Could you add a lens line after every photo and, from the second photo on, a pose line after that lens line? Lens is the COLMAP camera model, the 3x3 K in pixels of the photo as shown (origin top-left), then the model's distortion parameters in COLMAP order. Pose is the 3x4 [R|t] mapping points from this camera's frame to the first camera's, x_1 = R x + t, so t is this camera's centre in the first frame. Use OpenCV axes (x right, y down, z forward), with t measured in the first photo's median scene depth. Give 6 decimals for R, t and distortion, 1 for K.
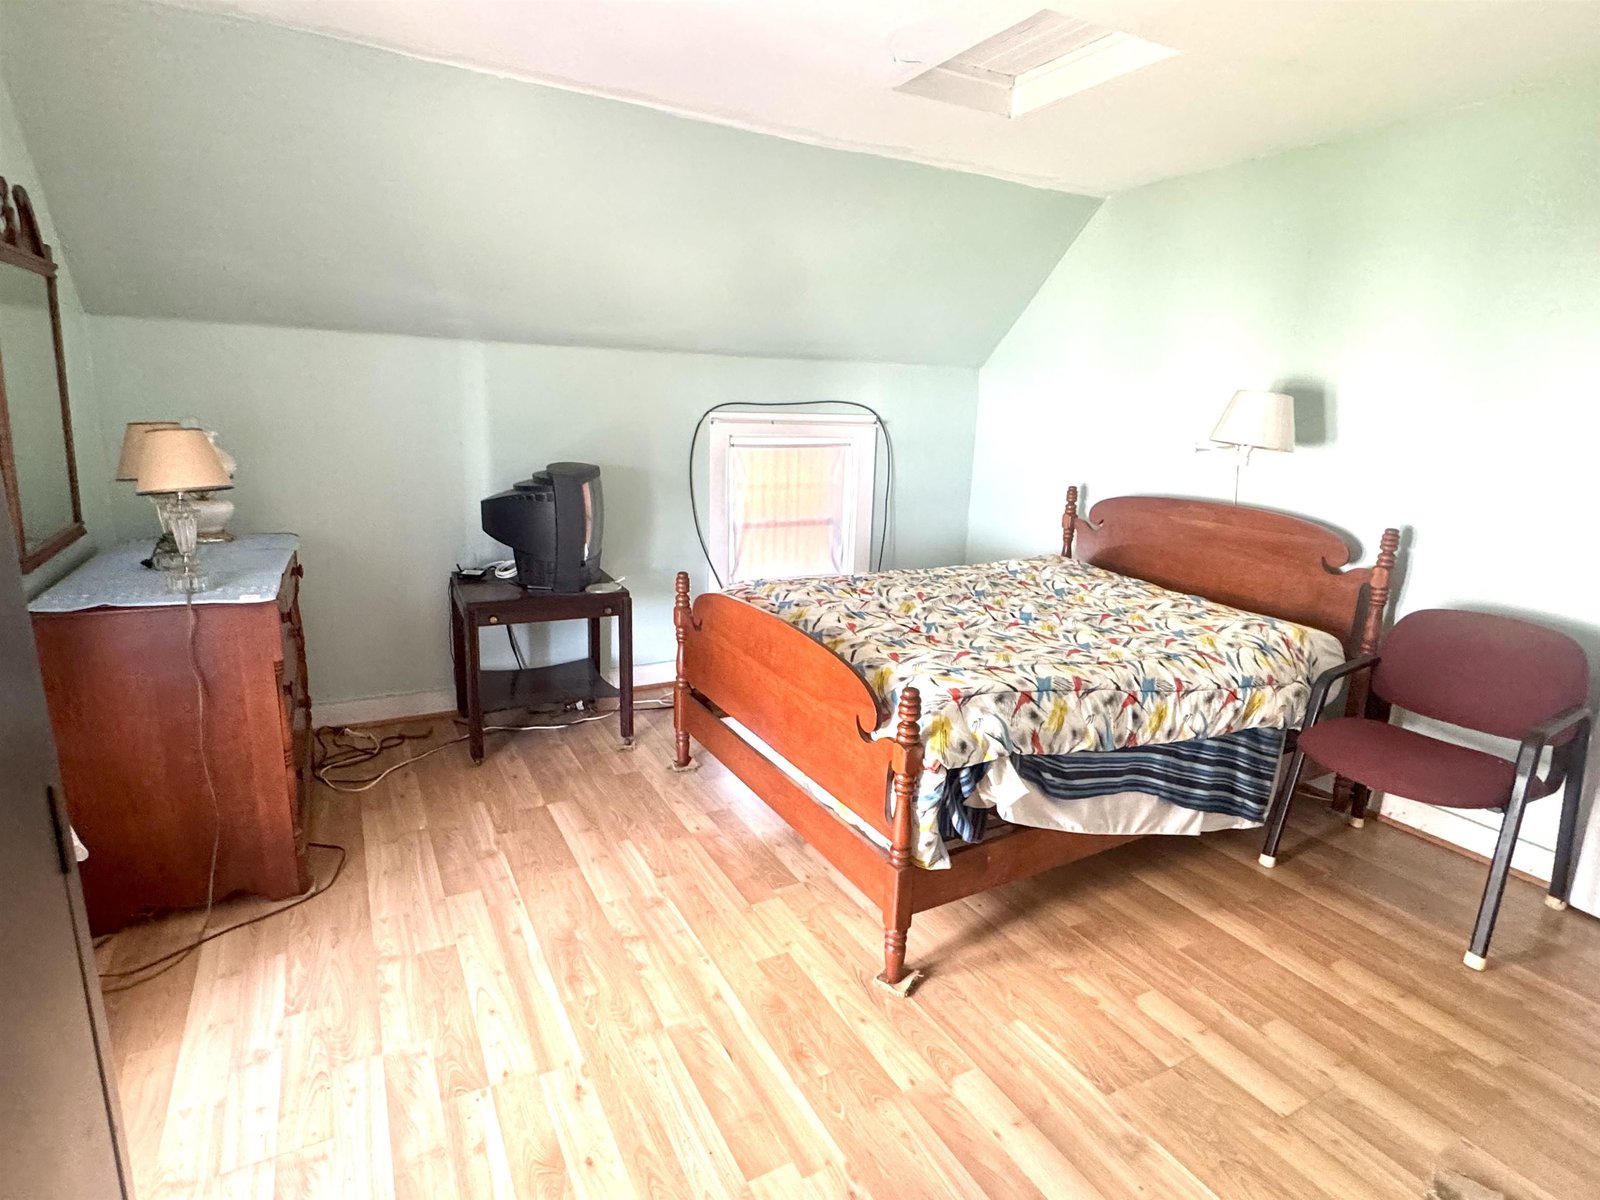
lens RADIAL K [[849.8, 0, 795.6], [0, 849.8, 593.4], [0, 0, 1]] dist [-0.003896, -0.000522]
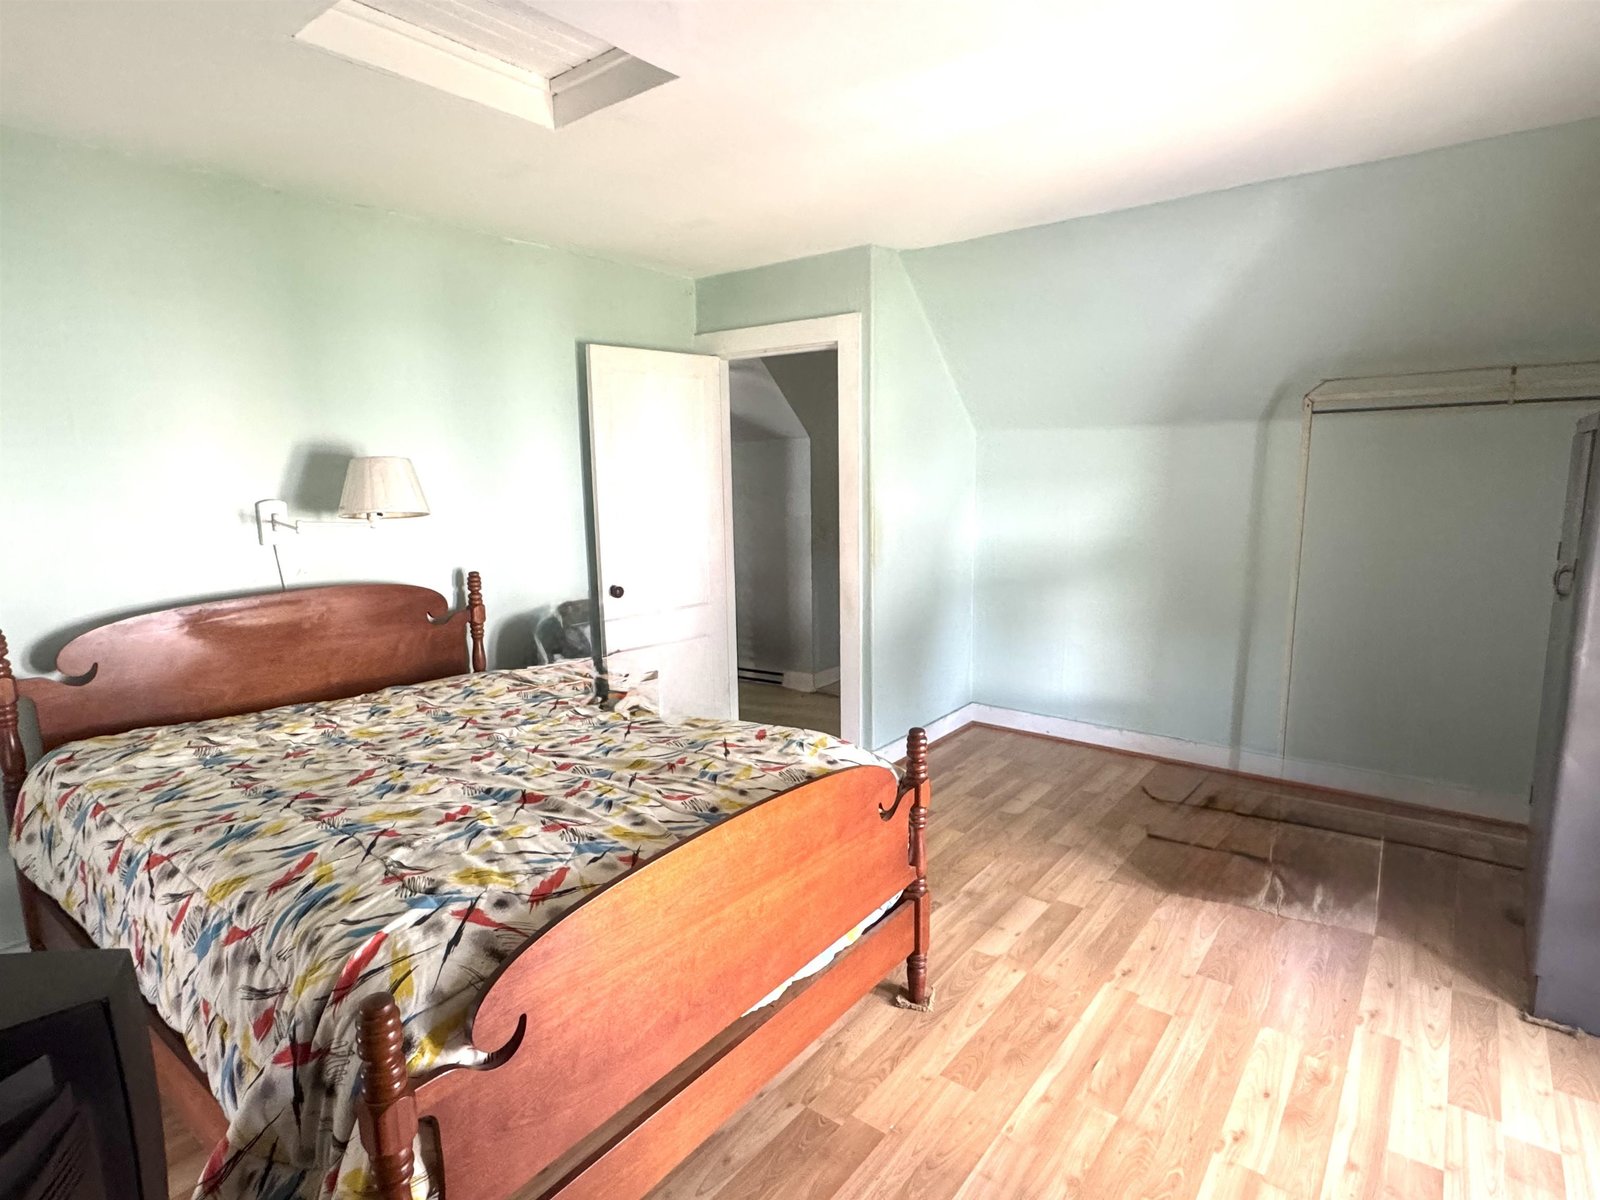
lens RADIAL K [[849.8, 0, 795.6], [0, 849.8, 593.4], [0, 0, 1]] dist [-0.003896, -0.000522]
pose [[-0.396993, -0.157931, 0.904132, -0.647168], [0.208146, 0.943927, 0.256277, -0.310102], [-0.893908, 0.289931, -0.341859, 1.220902]]
